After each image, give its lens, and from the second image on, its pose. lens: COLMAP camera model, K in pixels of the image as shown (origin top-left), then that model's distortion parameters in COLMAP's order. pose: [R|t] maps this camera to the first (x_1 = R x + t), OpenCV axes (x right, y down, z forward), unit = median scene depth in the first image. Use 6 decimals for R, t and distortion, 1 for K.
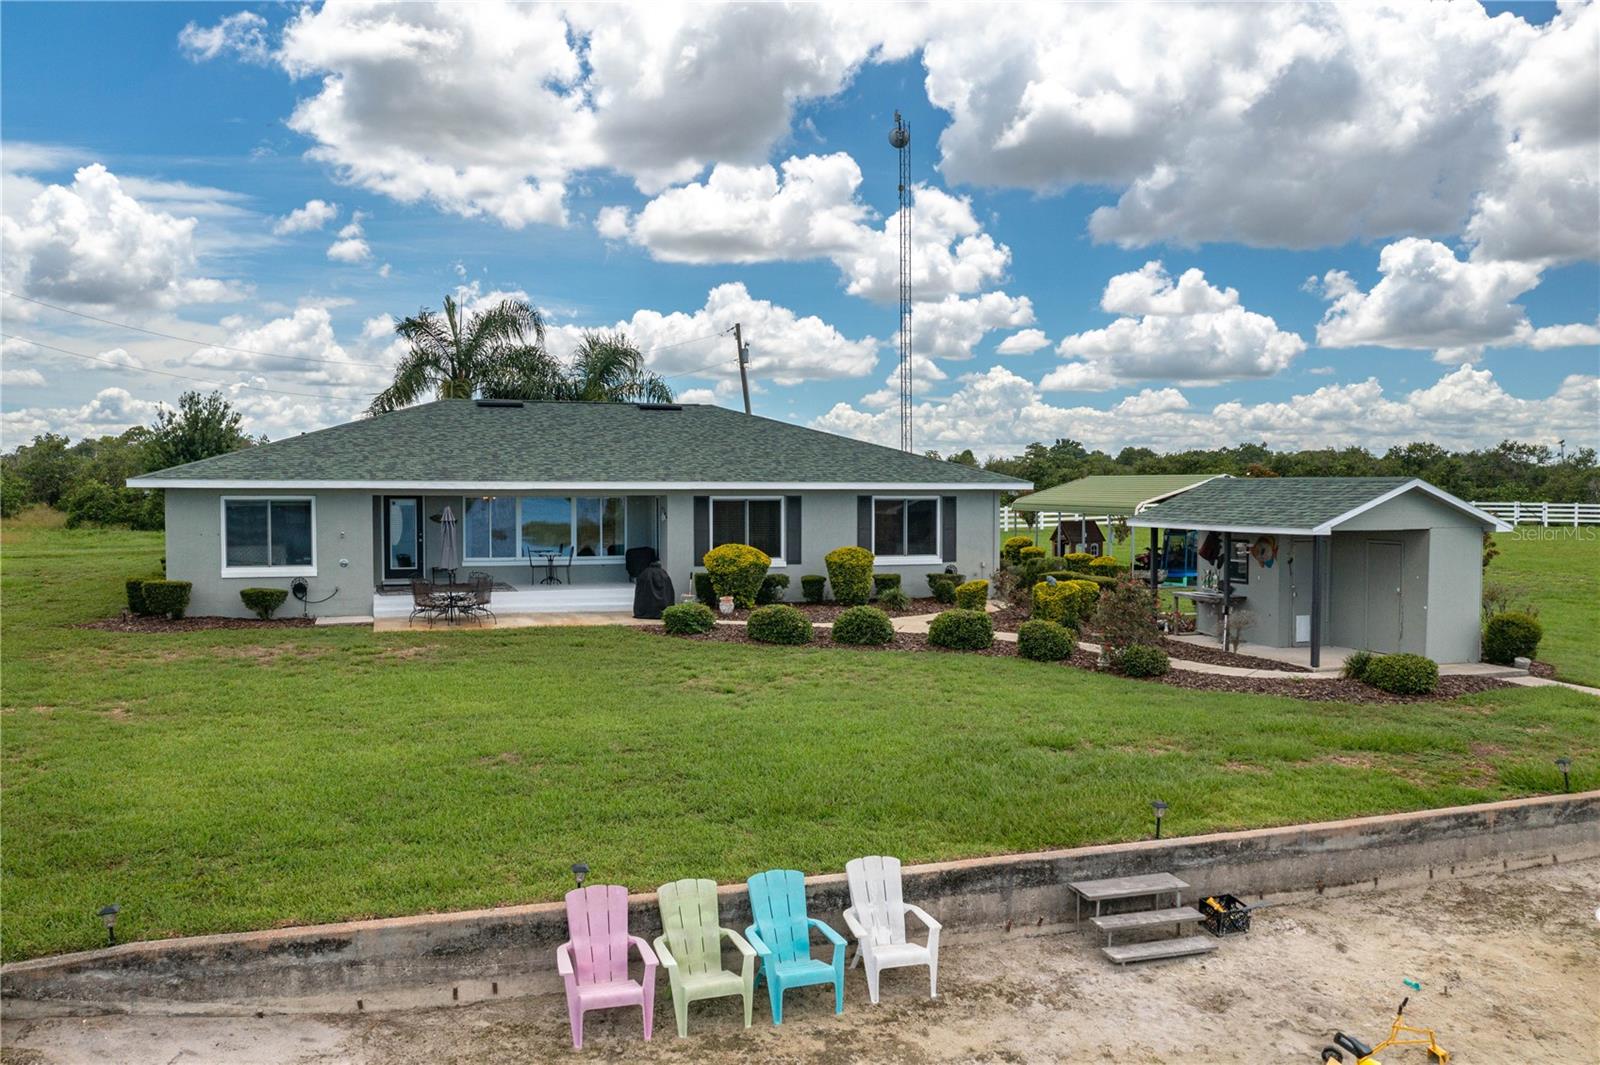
lens RADIAL K [[1272.2, 0, 853.9], [0, 1272.2, 531.1], [0, 0, 1]] dist [-0.034427, 0.003114]
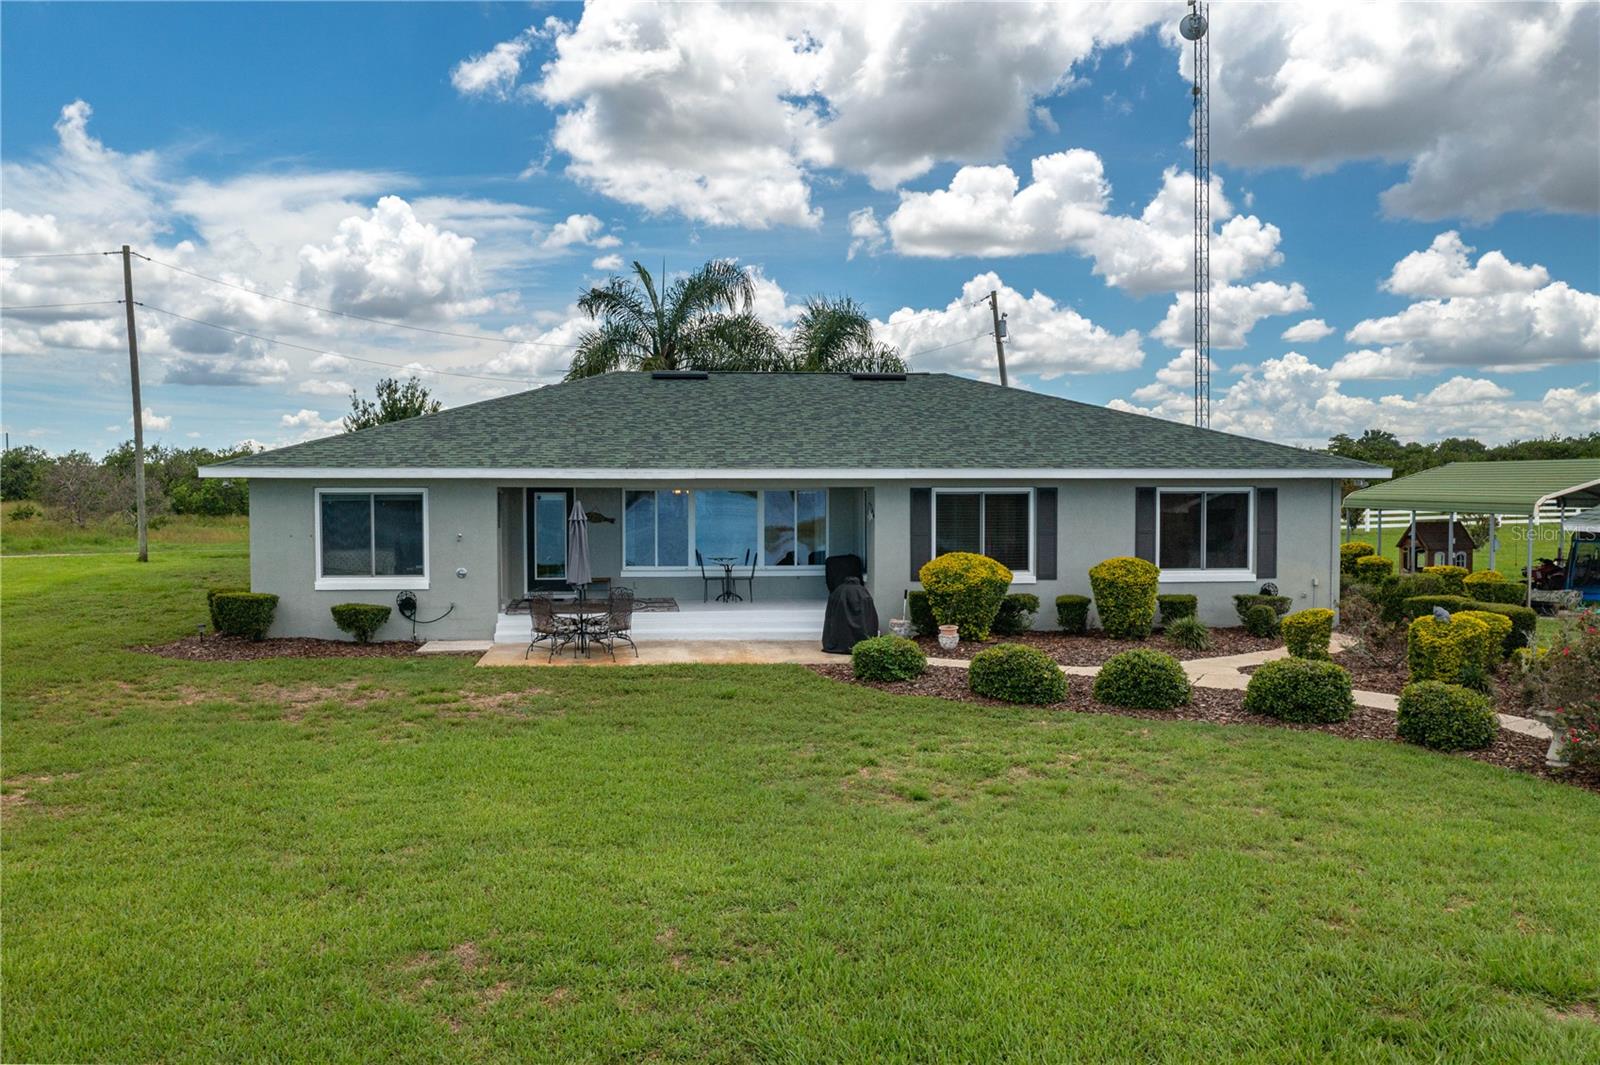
lens RADIAL K [[1256.7, 0, 758.8], [0, 1256.7, 557.0], [0, 0, 1]] dist [-0.024639, -0.004051]
pose [[0.962084, 0.011188, -0.272523, -0.009577], [-0.005264, 0.999734, 0.022460, -0.002885], [0.272702, -0.020174, 0.961887, 0.264900]]
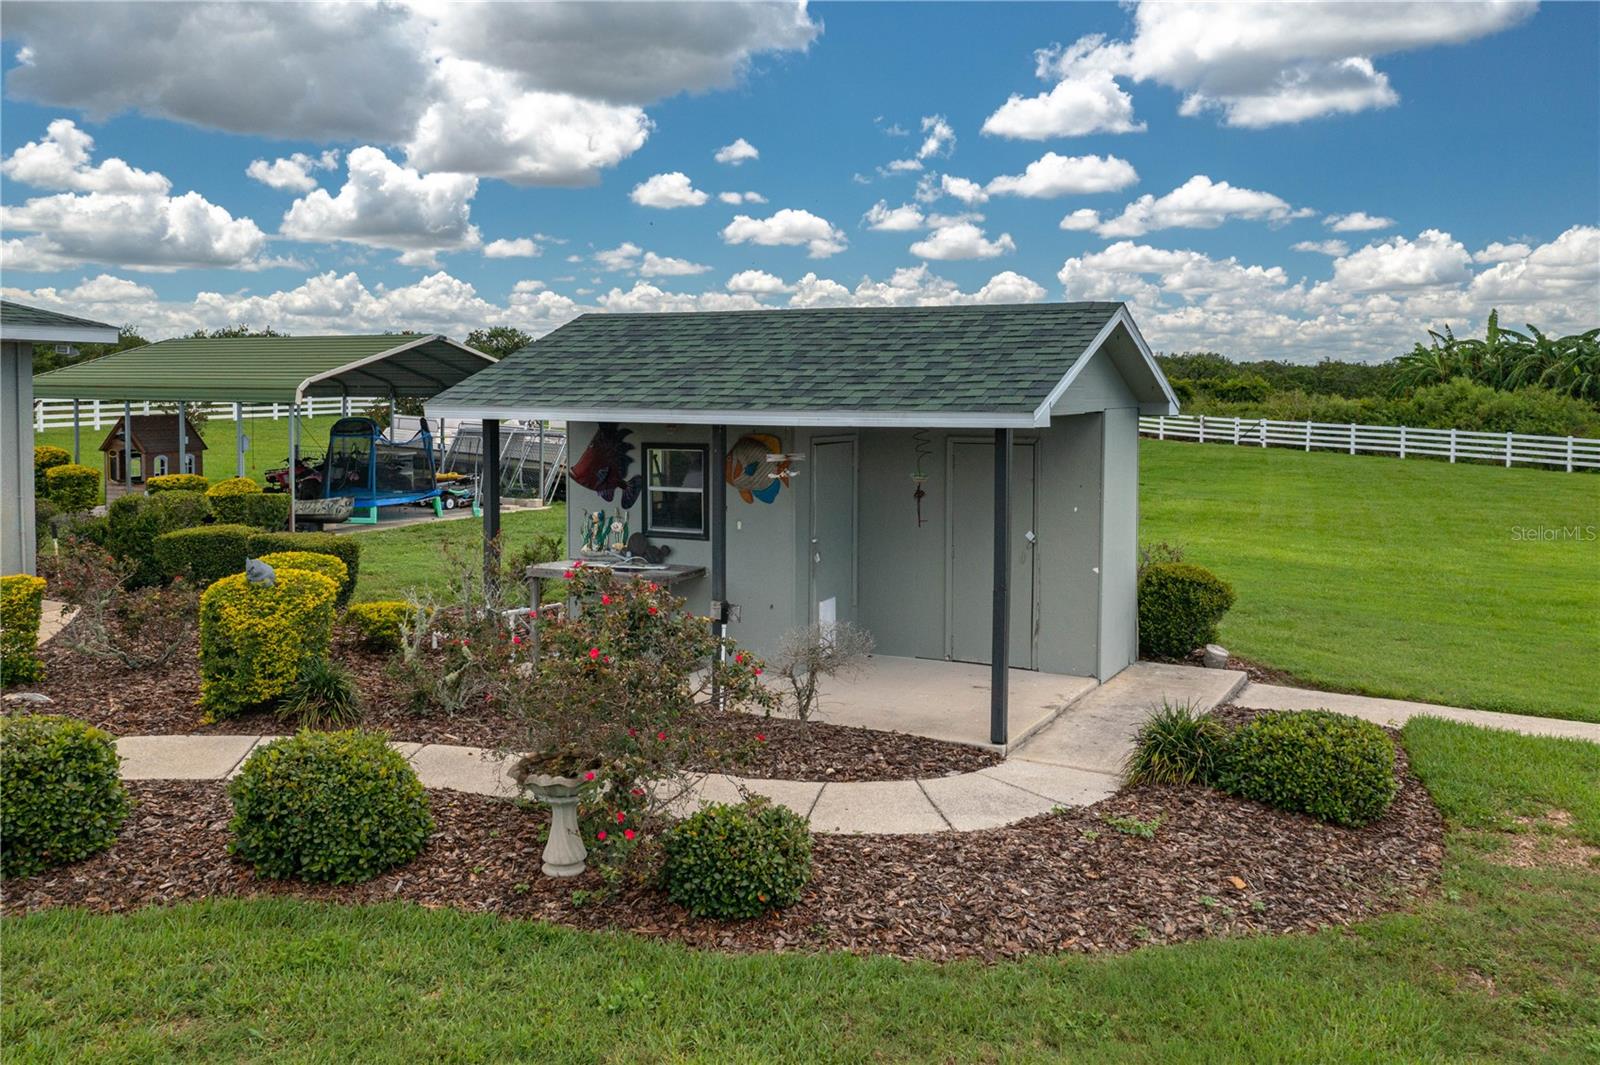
lens RADIAL K [[1282.9, 0, 794.9], [0, 1282.9, 454.3], [0, 0, 1]] dist [-0.021079, -0.000073]
pose [[0.746640, -0.029088, 0.664592, 0.026616], [0.016278, 0.999543, 0.025462, -0.000253], [-0.665029, -0.008193, 0.746772, 0.584452]]
